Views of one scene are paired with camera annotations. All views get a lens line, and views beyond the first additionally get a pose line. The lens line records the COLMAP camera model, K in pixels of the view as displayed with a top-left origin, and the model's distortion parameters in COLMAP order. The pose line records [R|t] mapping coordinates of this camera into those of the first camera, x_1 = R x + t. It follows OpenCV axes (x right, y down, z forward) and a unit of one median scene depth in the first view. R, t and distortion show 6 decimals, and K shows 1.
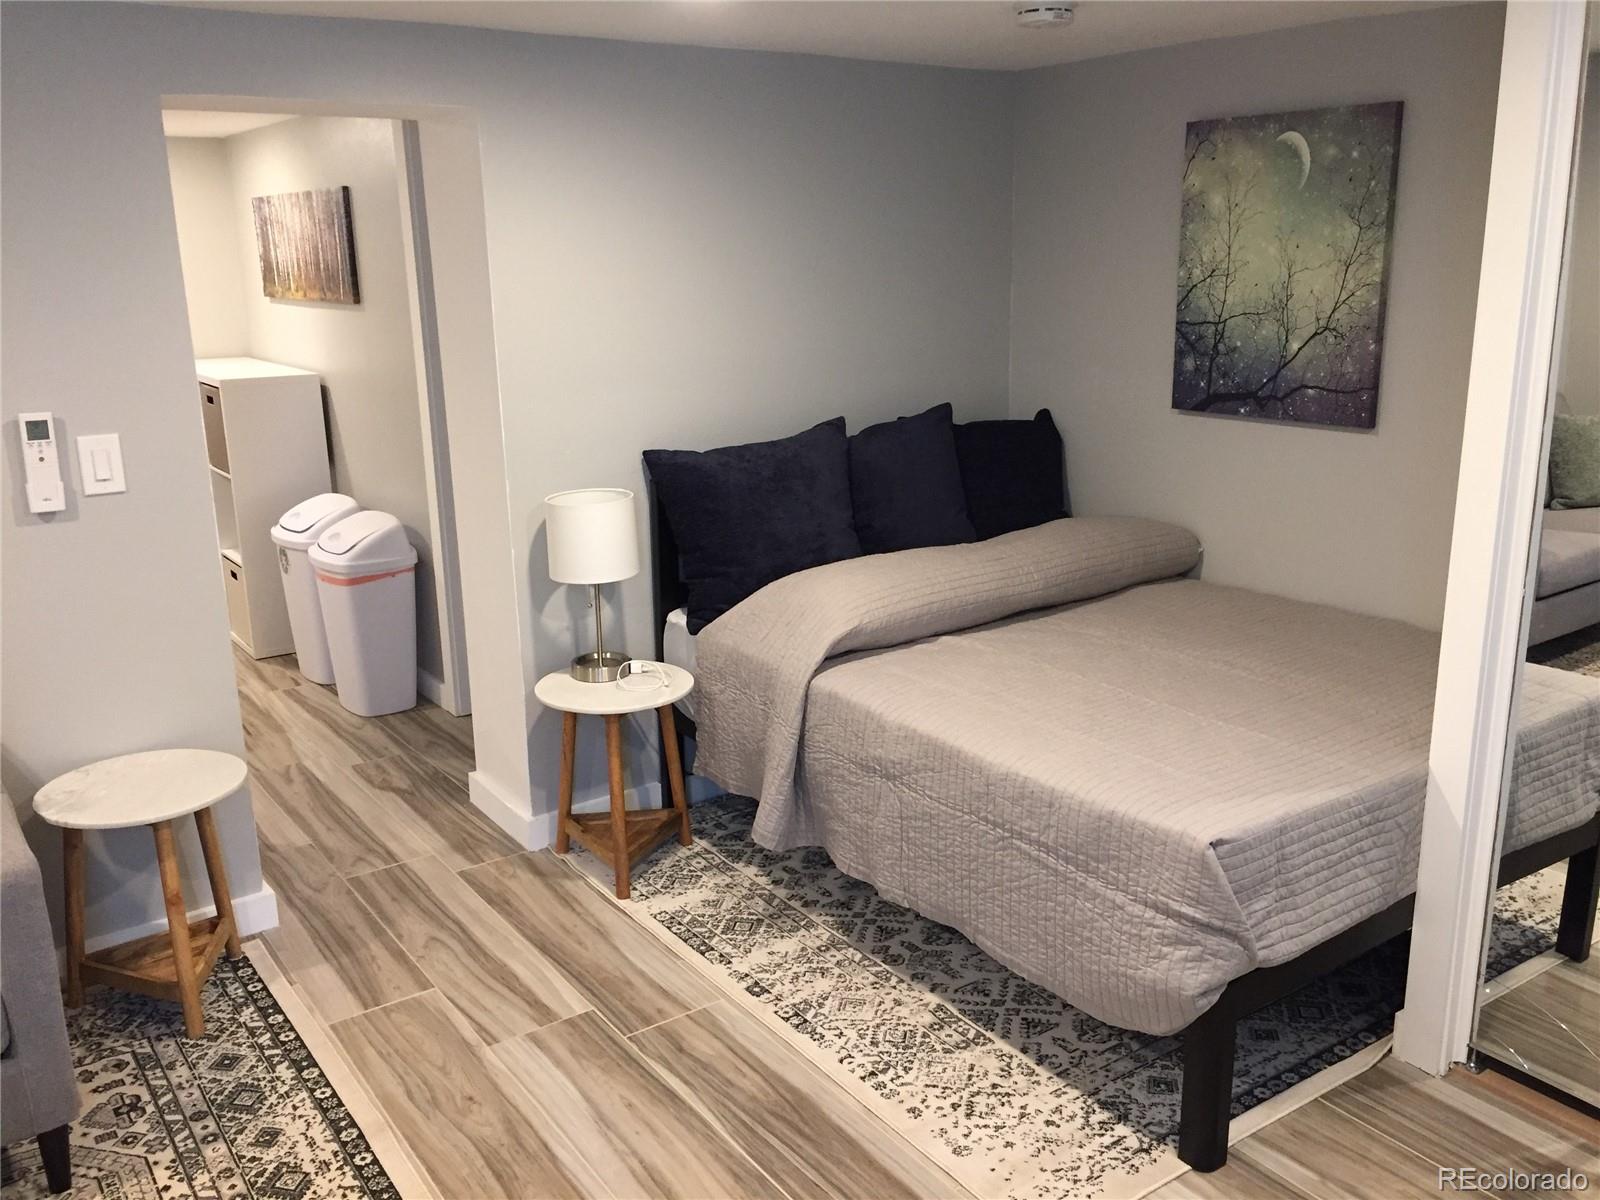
lens RADIAL K [[1351.4, 0, 796.1], [0, 1351.4, 591.2], [0, 0, 1]] dist [0.040624, -0.063911]
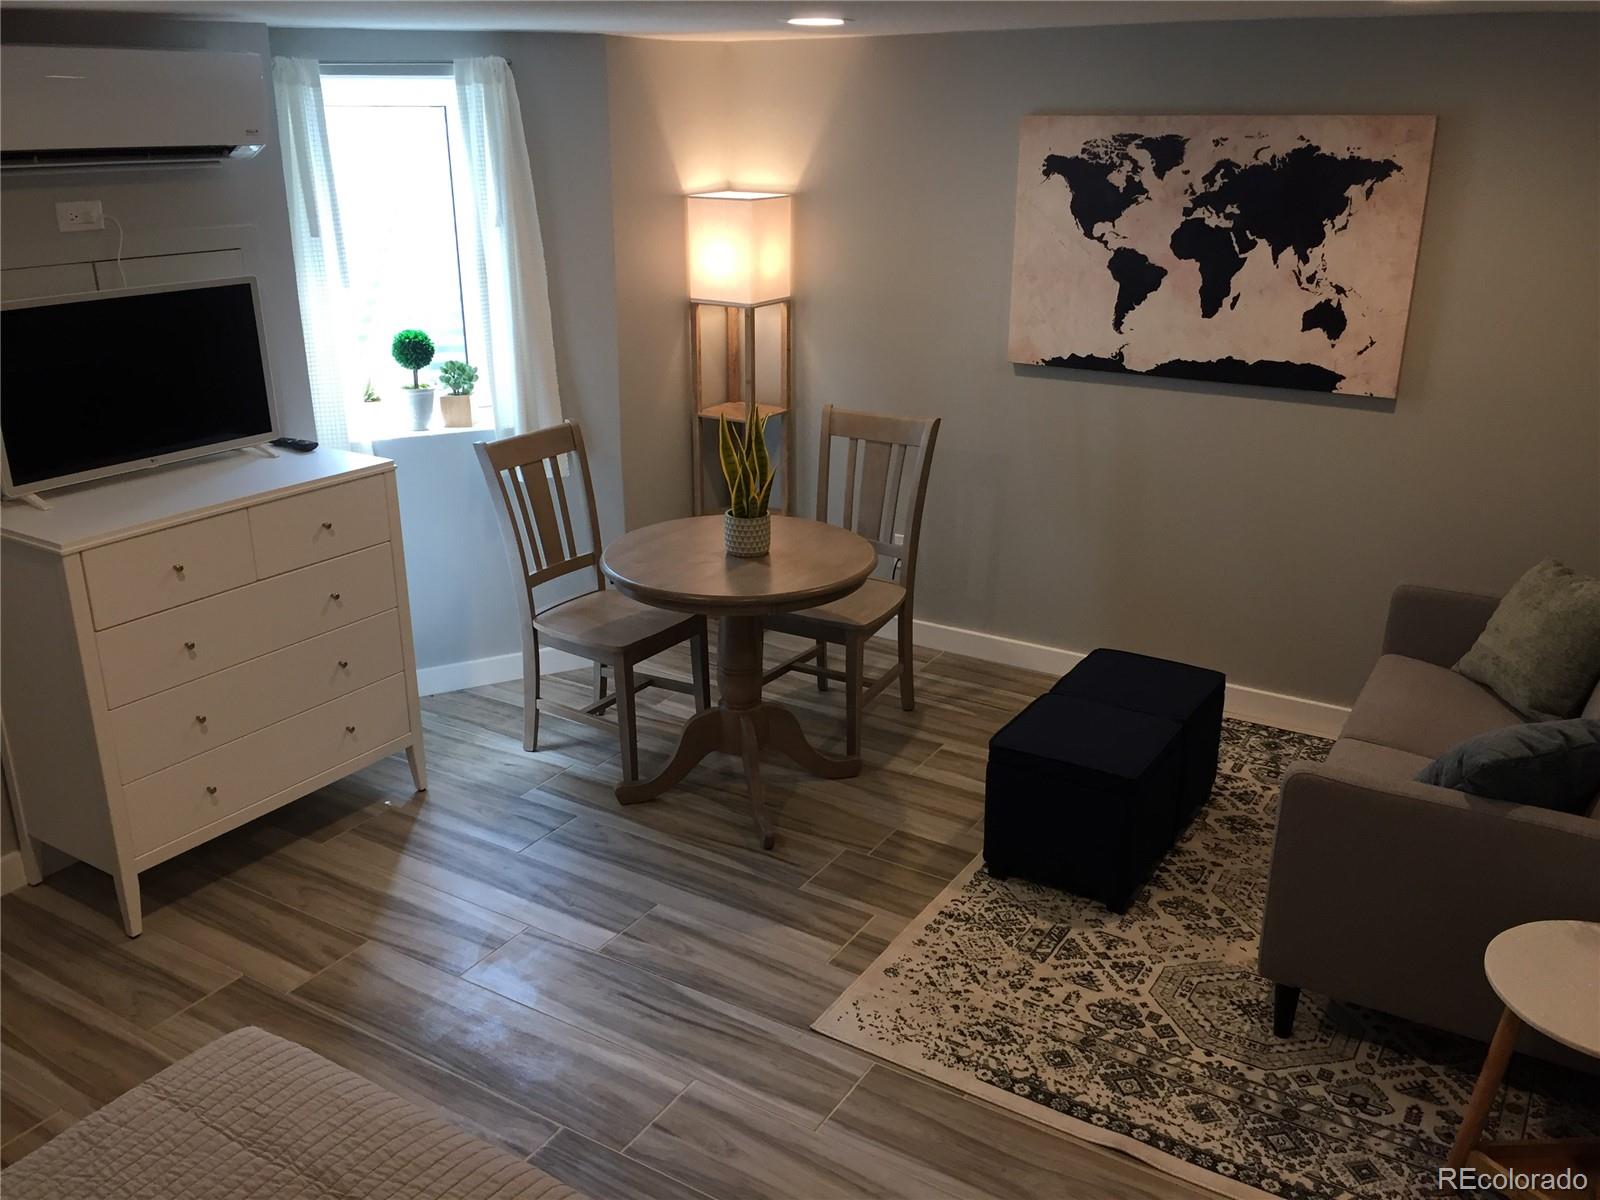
lens RADIAL K [[1351.4, 0, 791.0], [0, 1351.4, 610.6], [0, 0, 1]] dist [0.040624, -0.063911]
pose [[-0.923700, 0.150464, -0.352333, 0.219358], [-0.072753, 0.834028, 0.546905, -0.472501], [0.376145, 0.530809, -0.759445, 1.438510]]
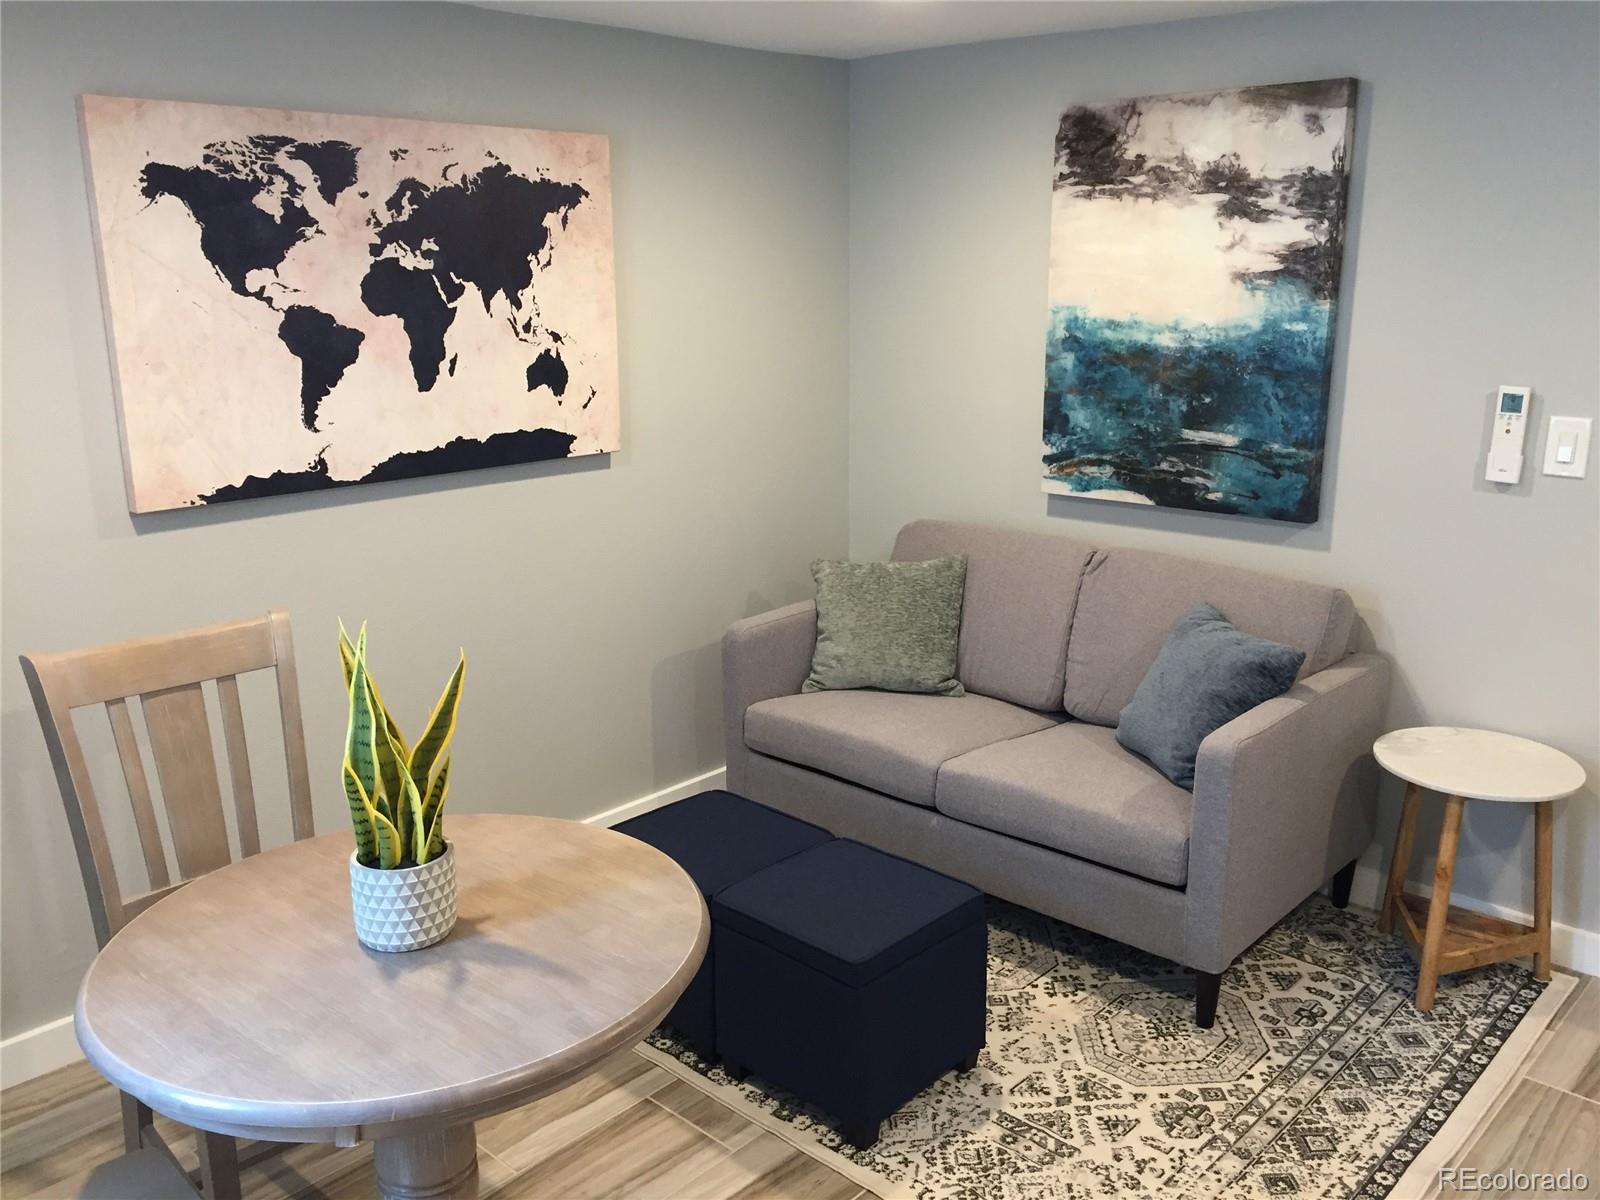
lens RADIAL K [[1351.4, 0, 805.3], [0, 1351.4, 606.8], [0, 0, 1]] dist [0.040624, -0.063911]
pose [[0.201640, 0.259975, -0.944328, 0.382324], [-0.232431, 0.949292, 0.211711, -0.071509], [0.951482, 0.176801, 0.251841, 0.280470]]
